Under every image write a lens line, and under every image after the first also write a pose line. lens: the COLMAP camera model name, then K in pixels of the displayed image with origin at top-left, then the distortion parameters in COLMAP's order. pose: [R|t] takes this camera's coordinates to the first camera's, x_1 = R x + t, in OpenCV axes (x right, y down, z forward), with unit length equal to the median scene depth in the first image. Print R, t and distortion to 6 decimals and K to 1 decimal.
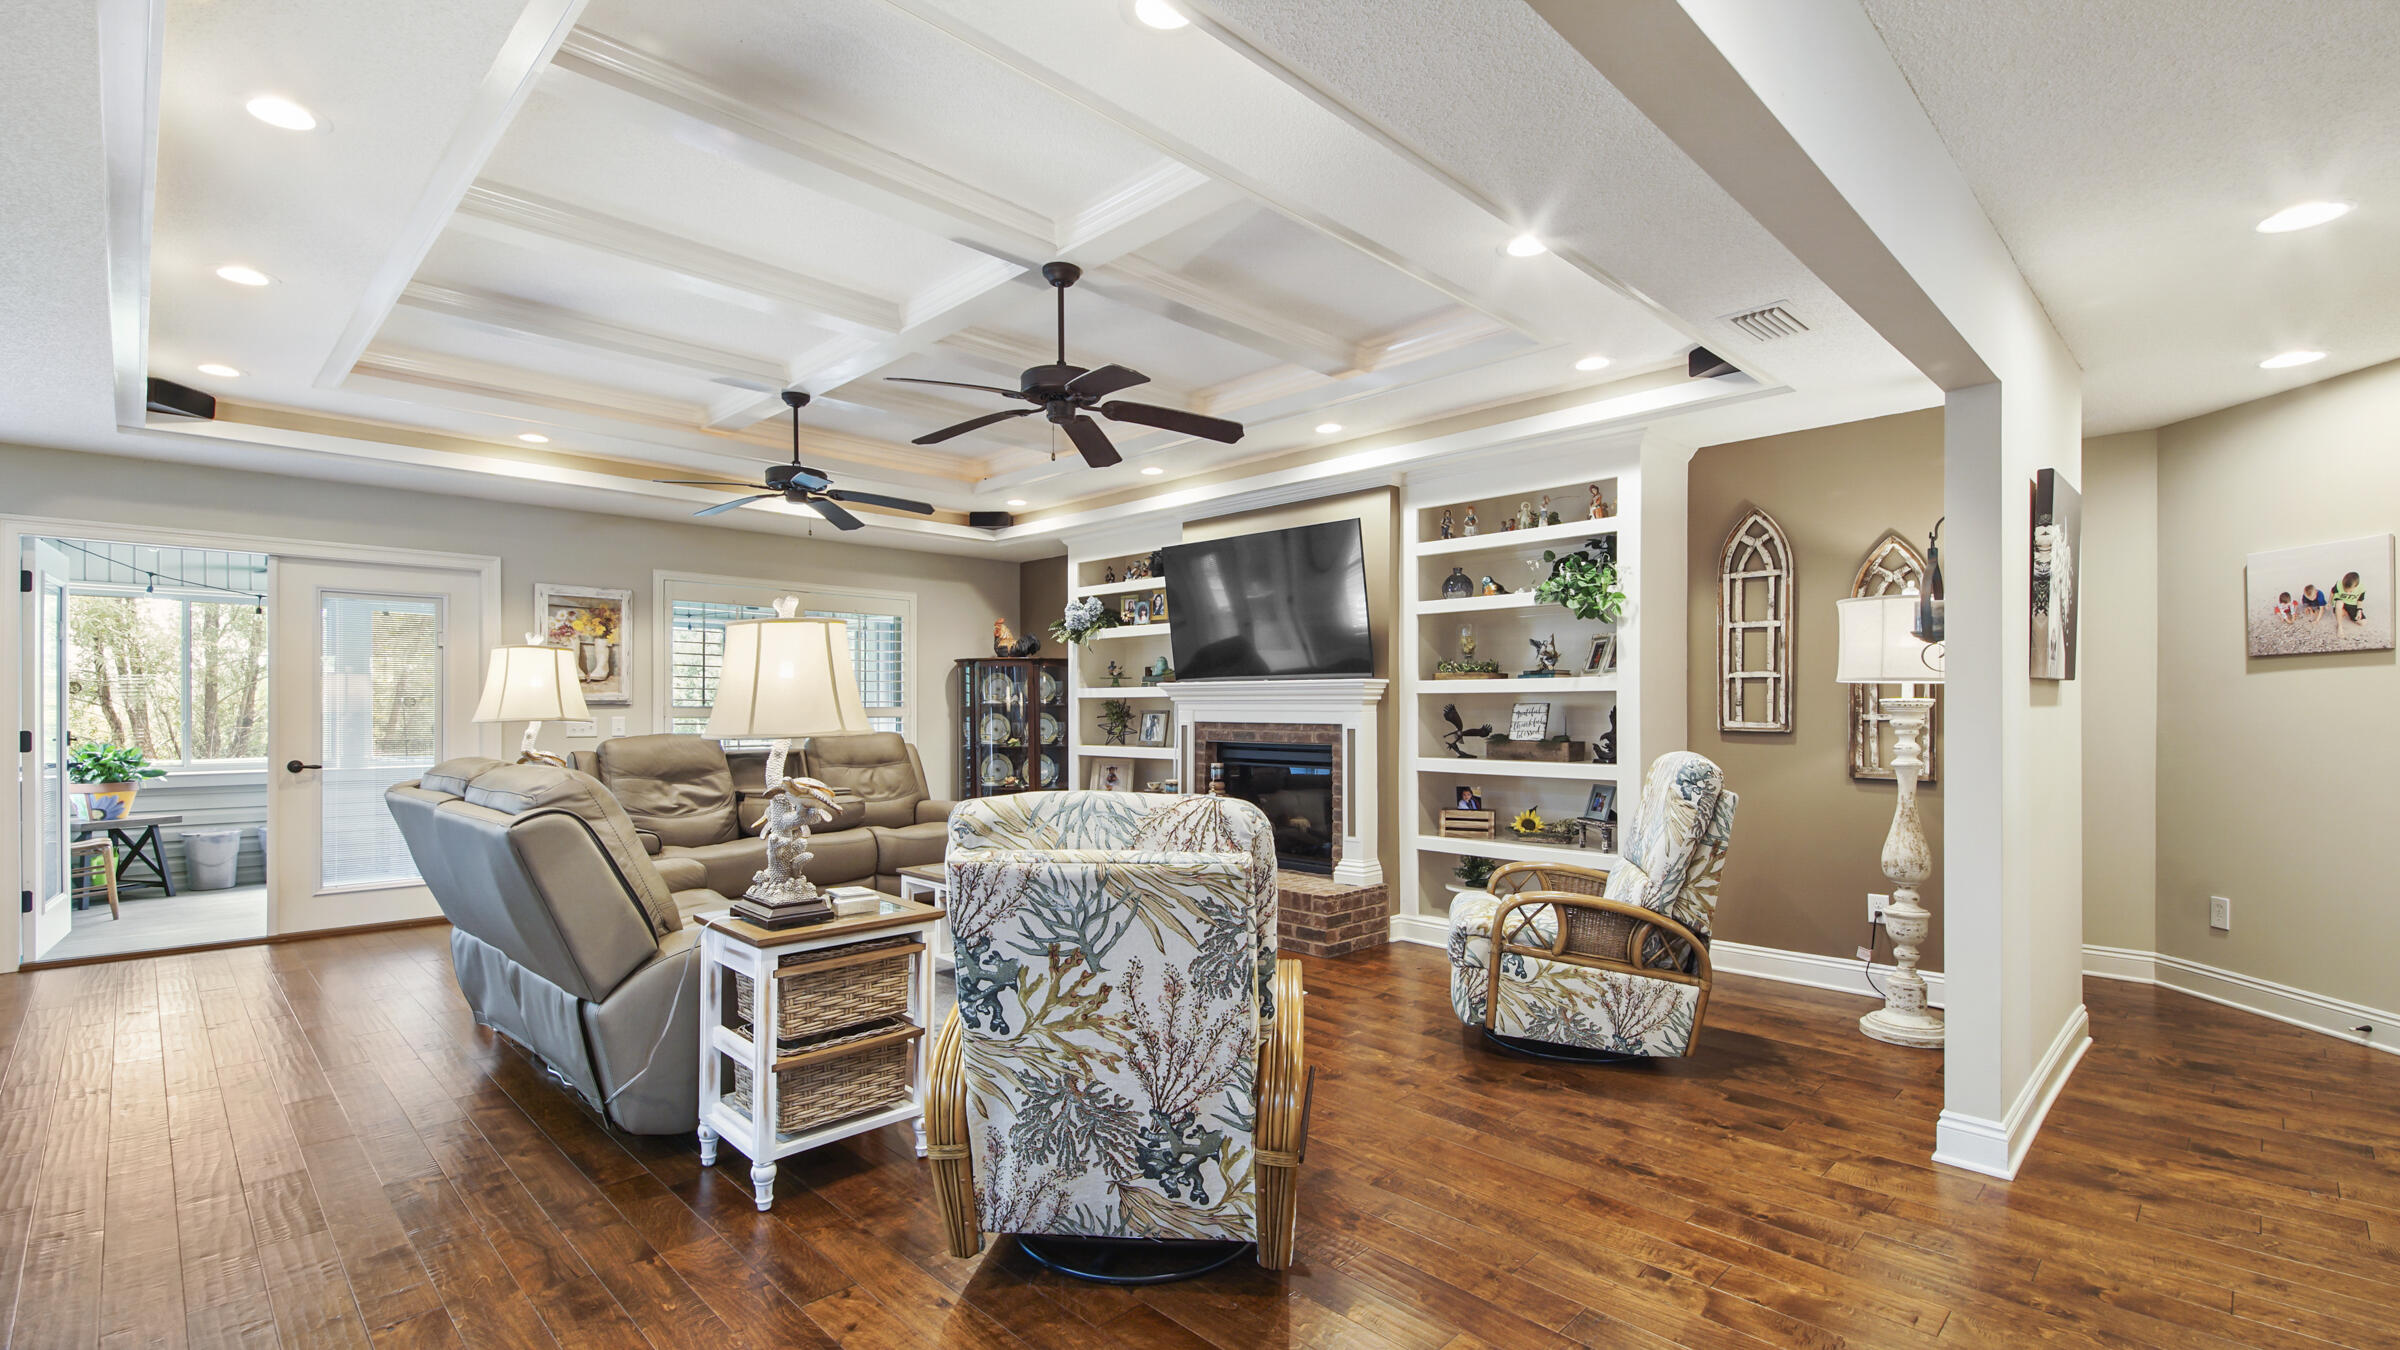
lens RADIAL K [[1054.1, 0, 1197.6], [0, 1054.1, 709.7], [0, 0, 1]] dist [0.010555, -0.005318]
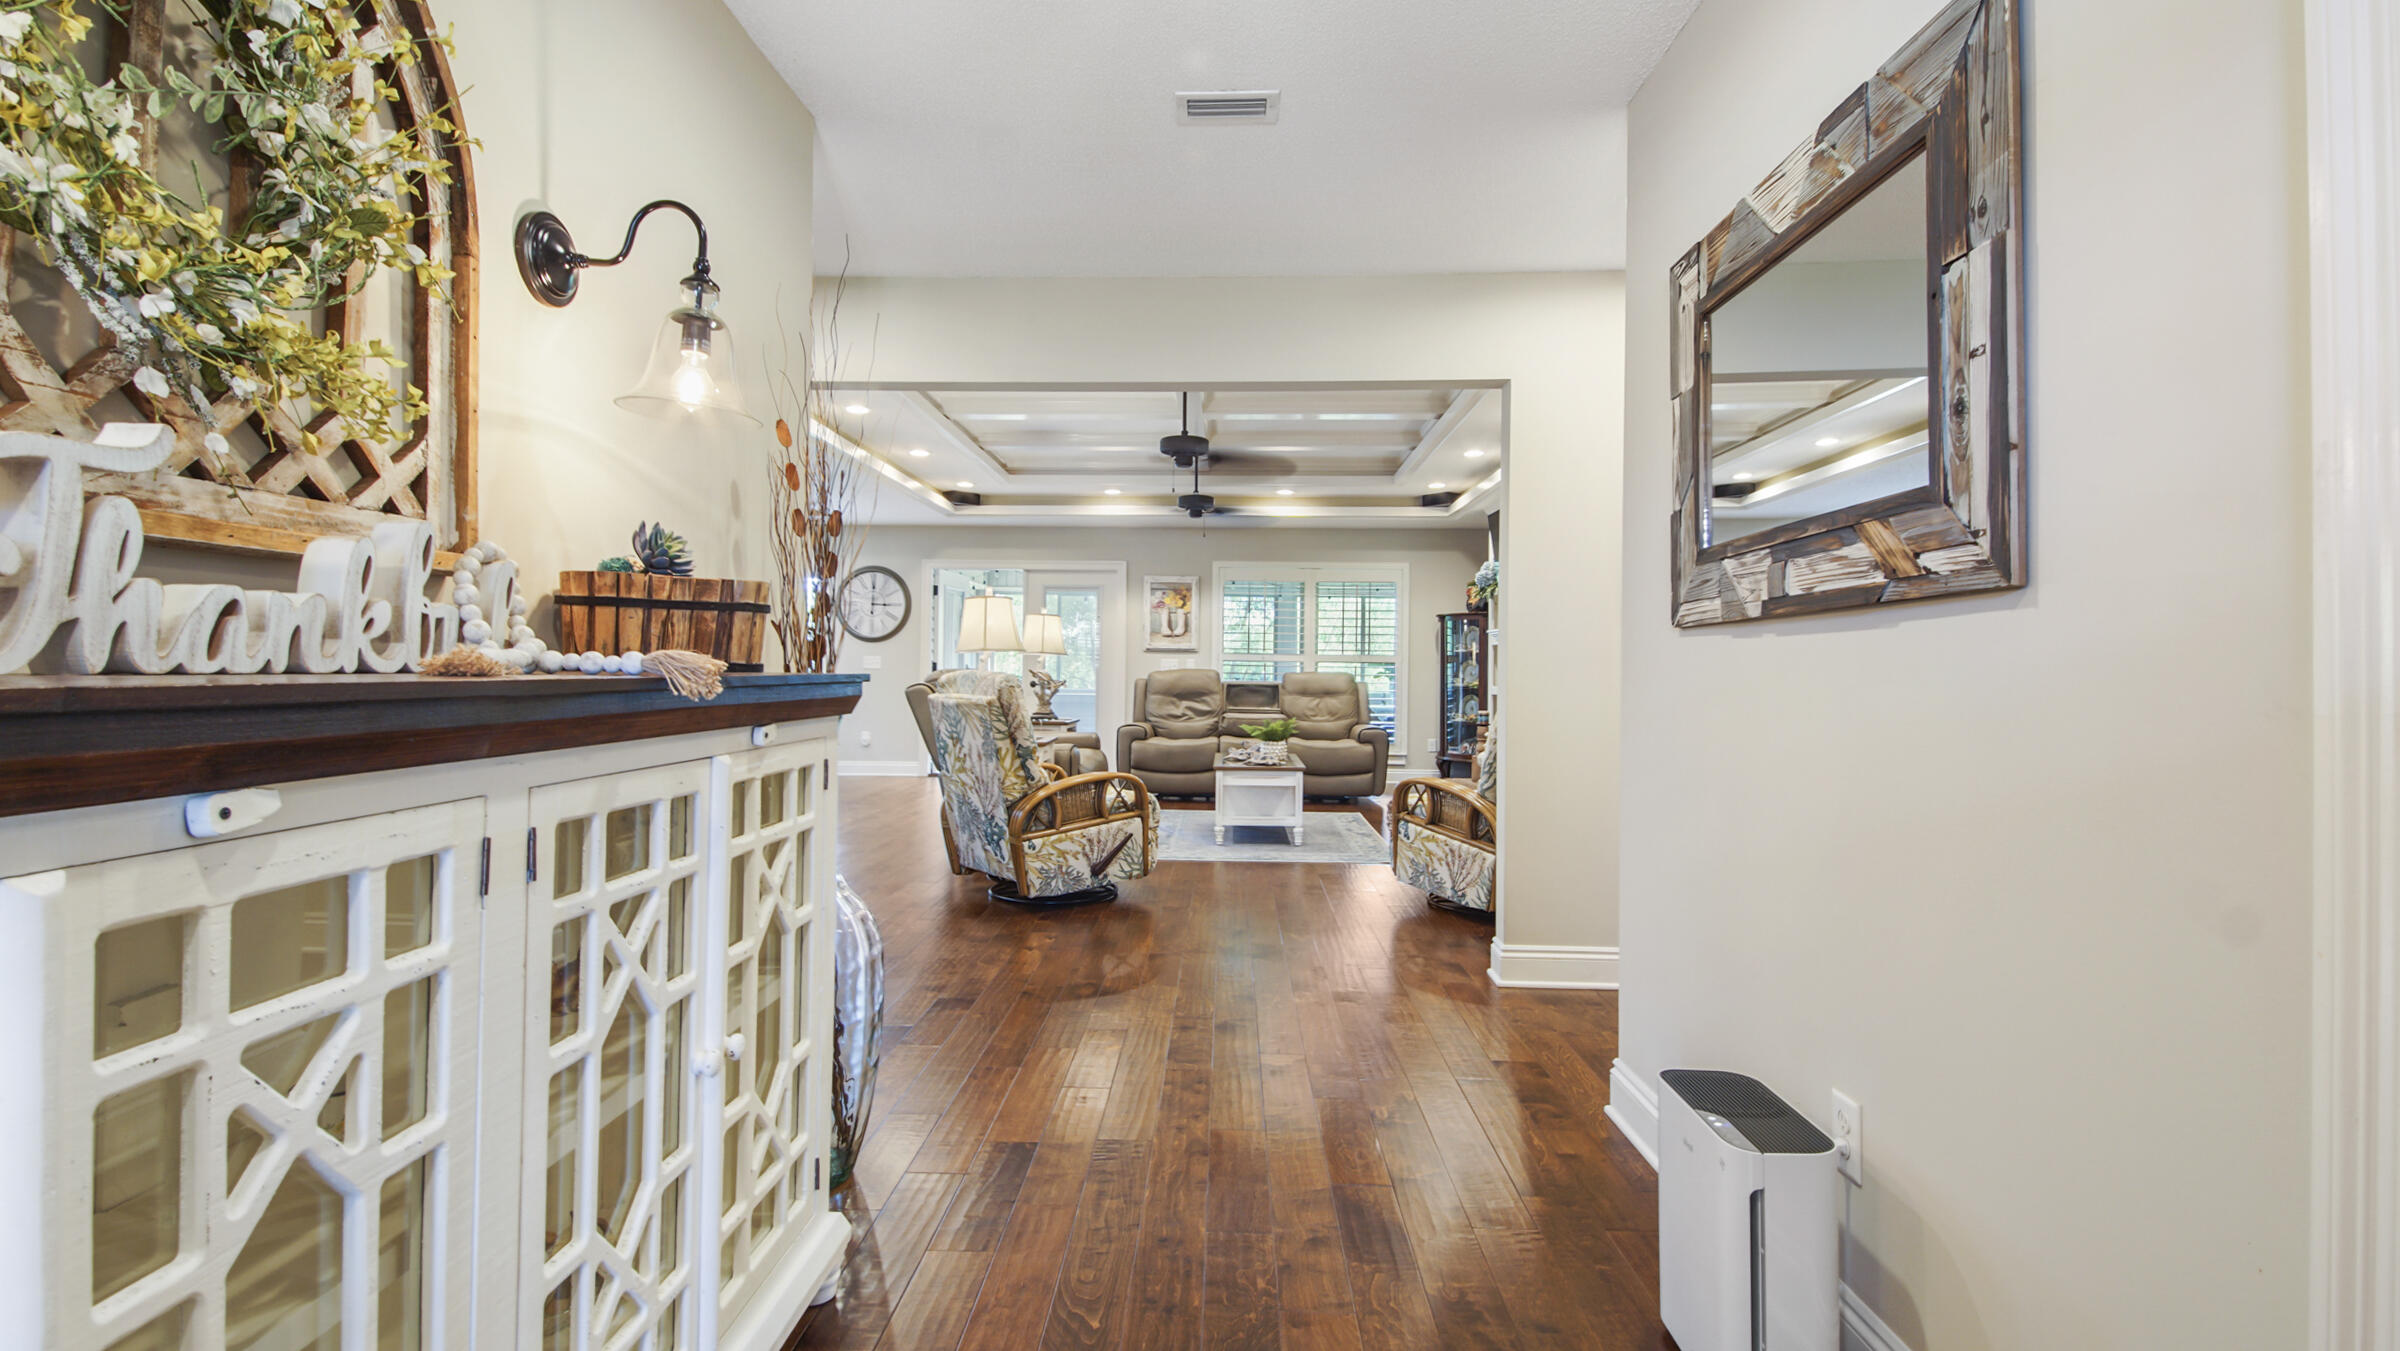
lens RADIAL K [[1097.5, 0, 1188.1], [0, 1097.5, 673.4], [0, 0, 1]] dist [0.001846, 0.000036]
pose [[0.680263, 0.008495, -0.732919, 0.751994], [-0.011090, 0.999938, 0.001297, 0.030354], [0.732884, 0.007246, 0.680315, -0.099705]]
